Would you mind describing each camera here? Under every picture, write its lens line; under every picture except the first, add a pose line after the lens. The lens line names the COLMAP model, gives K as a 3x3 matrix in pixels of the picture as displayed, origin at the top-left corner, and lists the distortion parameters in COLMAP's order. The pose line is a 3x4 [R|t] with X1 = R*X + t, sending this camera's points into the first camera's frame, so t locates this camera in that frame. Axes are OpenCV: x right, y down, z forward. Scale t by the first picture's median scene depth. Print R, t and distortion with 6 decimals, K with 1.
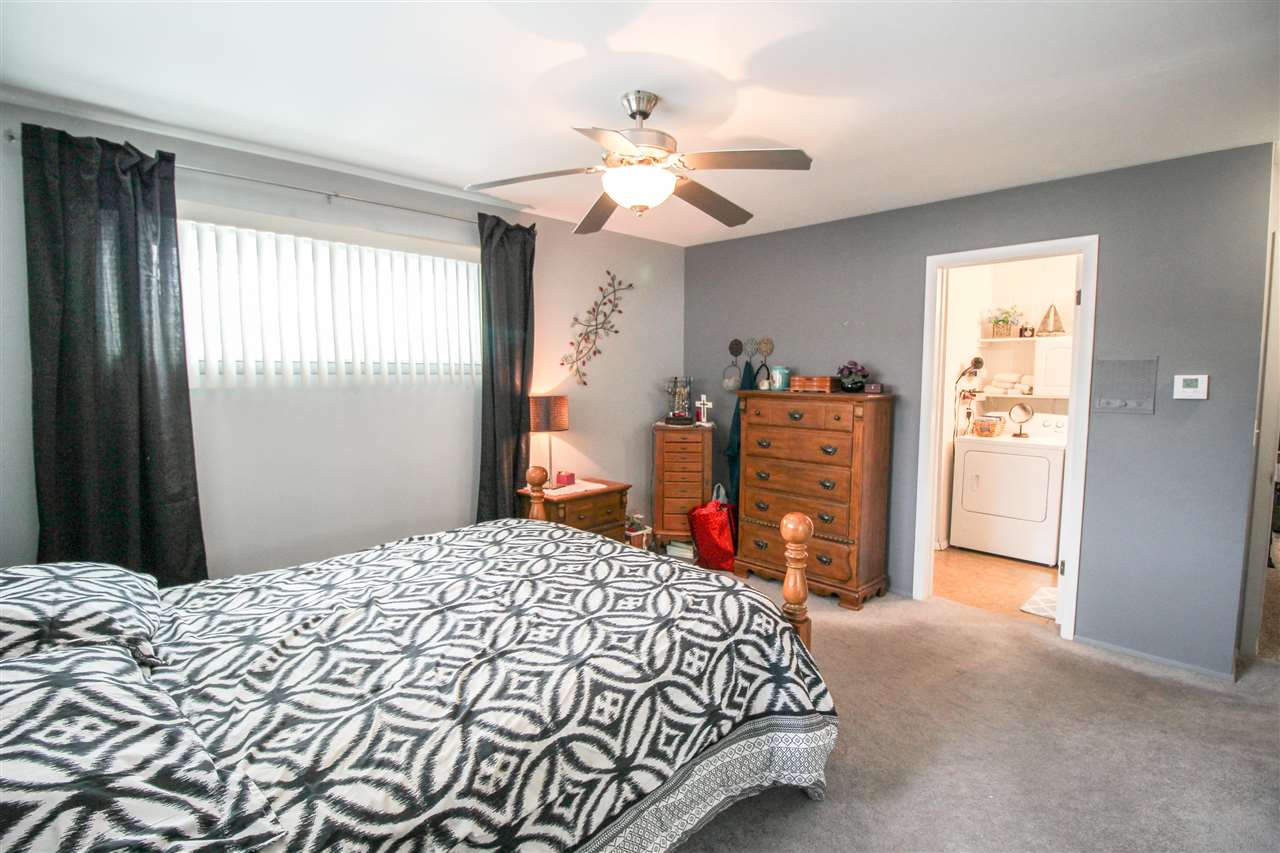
lens RADIAL K [[594.7, 0, 647.4], [0, 594.7, 422.8], [0, 0, 1]] dist [-0.019831, -0.000571]
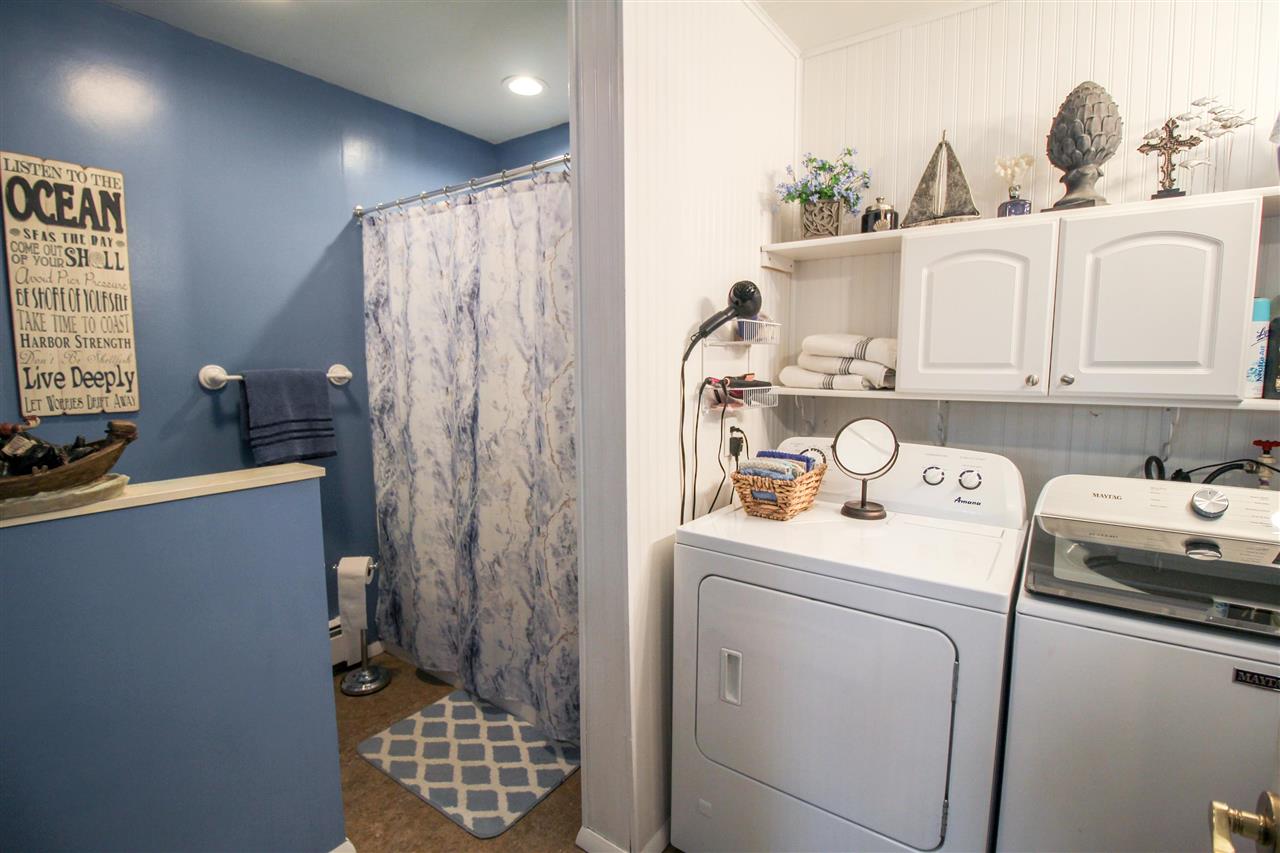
lens RADIAL K [[594.7, 0, 640.0], [0, 594.7, 425.1], [0, 0, 1]] dist [-0.019831, -0.000571]
pose [[0.983120, -0.018075, 0.182065, 0.418736], [0.014280, 0.999653, 0.022134, -0.035509], [-0.182402, -0.019161, 0.983037, 0.648857]]
